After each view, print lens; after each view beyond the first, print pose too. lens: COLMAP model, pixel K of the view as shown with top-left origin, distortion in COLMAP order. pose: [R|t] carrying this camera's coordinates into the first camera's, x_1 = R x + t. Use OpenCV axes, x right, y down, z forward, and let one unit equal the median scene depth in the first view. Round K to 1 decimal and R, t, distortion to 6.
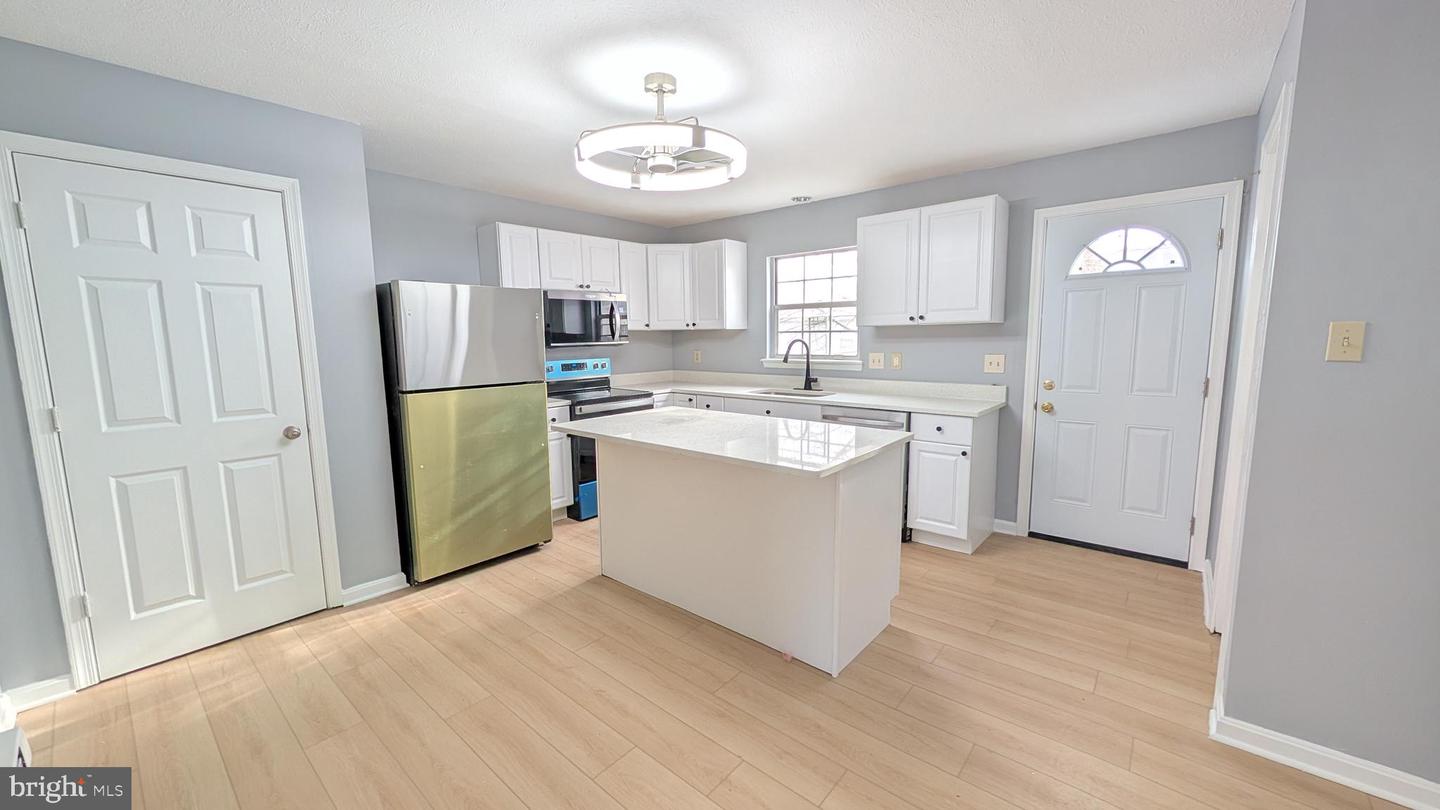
lens RADIAL K [[544.4, 0, 722.9], [0, 544.4, 404.5], [0, 0, 1]] dist [0.000076, 0.000150]
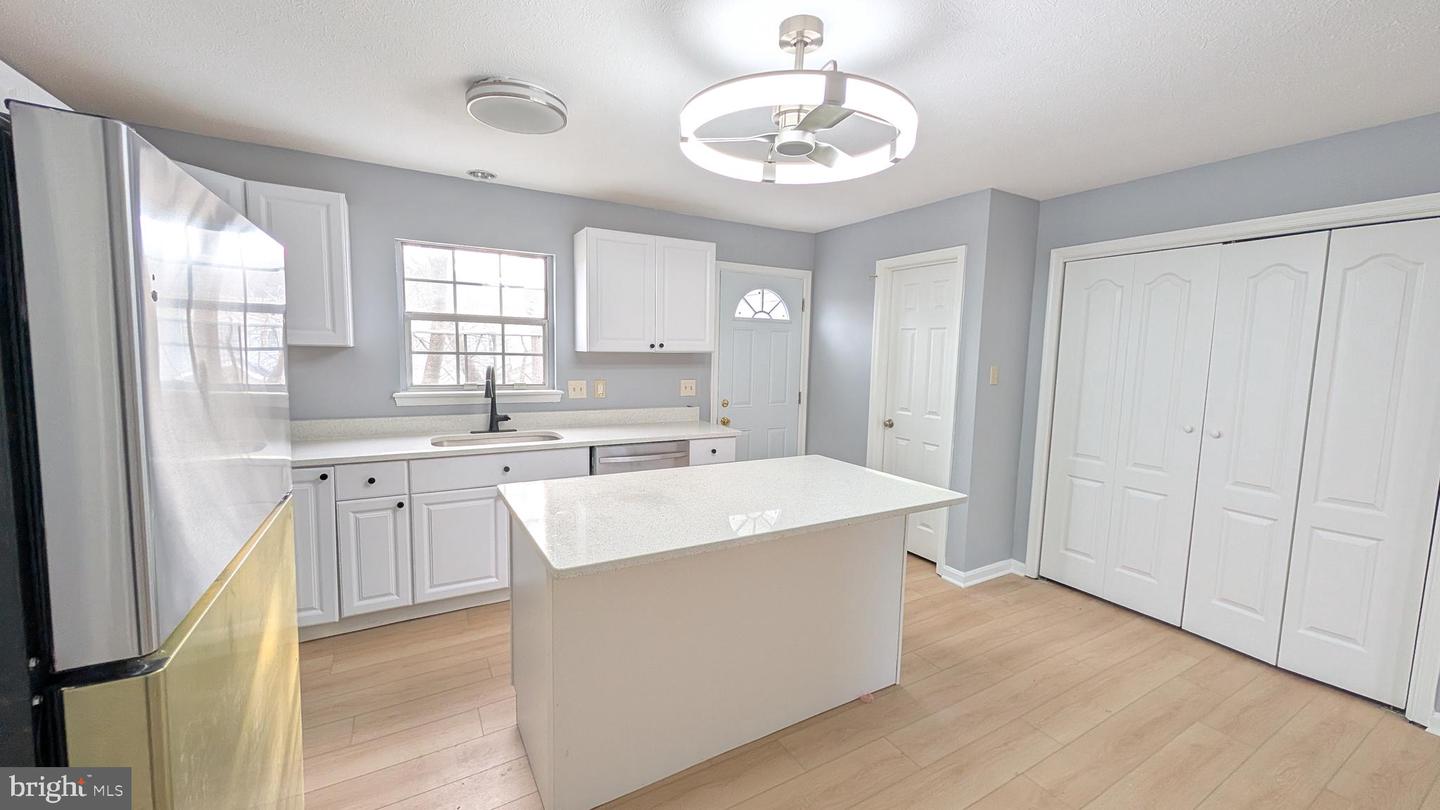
lens RADIAL K [[559.2, 0, 725.9], [0, 559.2, 393.5], [0, 0, 1]] dist [0.039400, 0.000066]
pose [[0.332276, -0.057527, 0.941426, -0.582177], [0.091322, 0.995411, 0.028594, -0.090309], [-0.938751, 0.076472, 0.336005, 0.544017]]
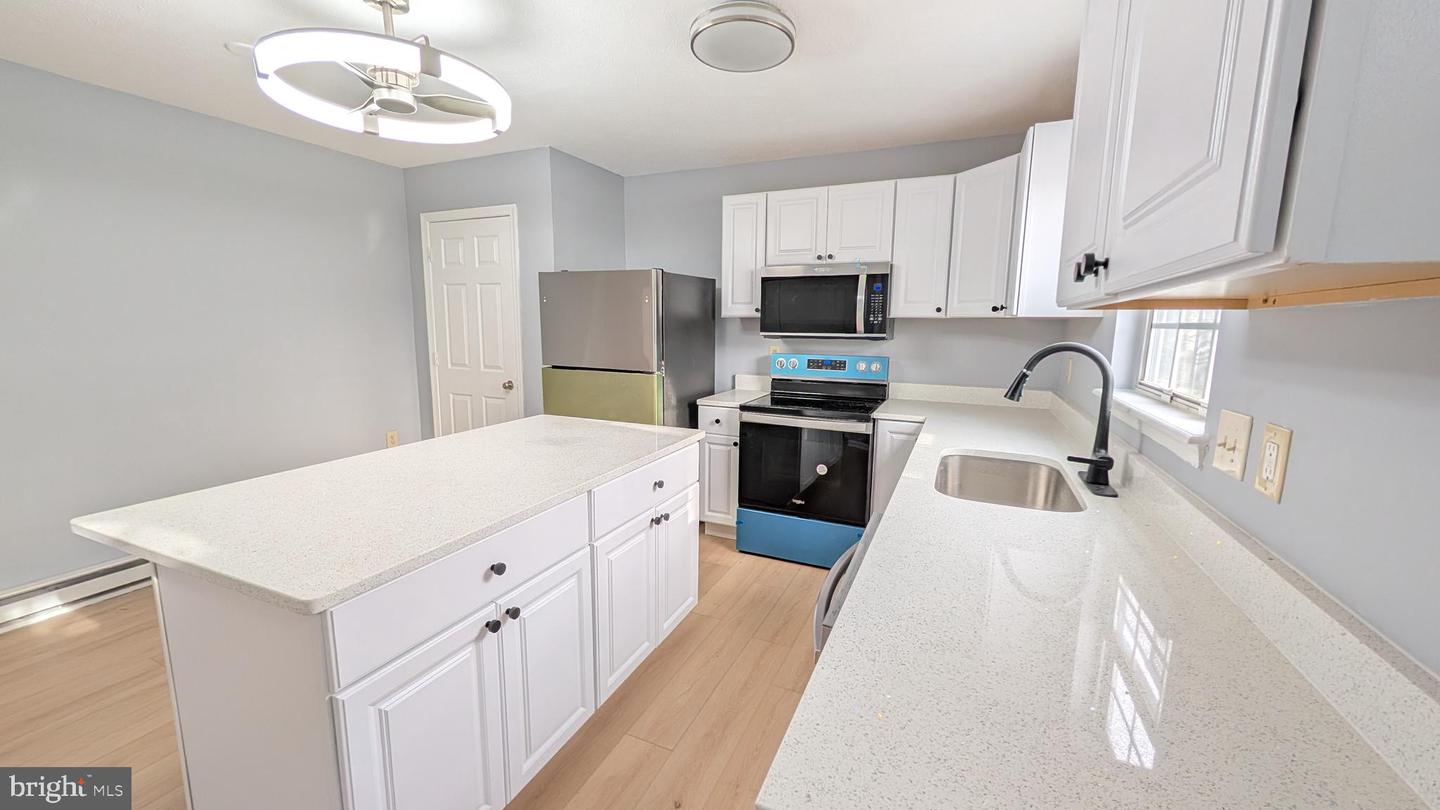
lens RADIAL K [[544.4, 0, 722.9], [0, 544.4, 404.5], [0, 0, 1]] dist [0.000076, 0.000150]
pose [[0.278640, 0.160075, -0.946961, 0.531284], [-0.138103, 0.982442, 0.125437, -0.113330], [0.950414, 0.095827, 0.295855, 0.808477]]
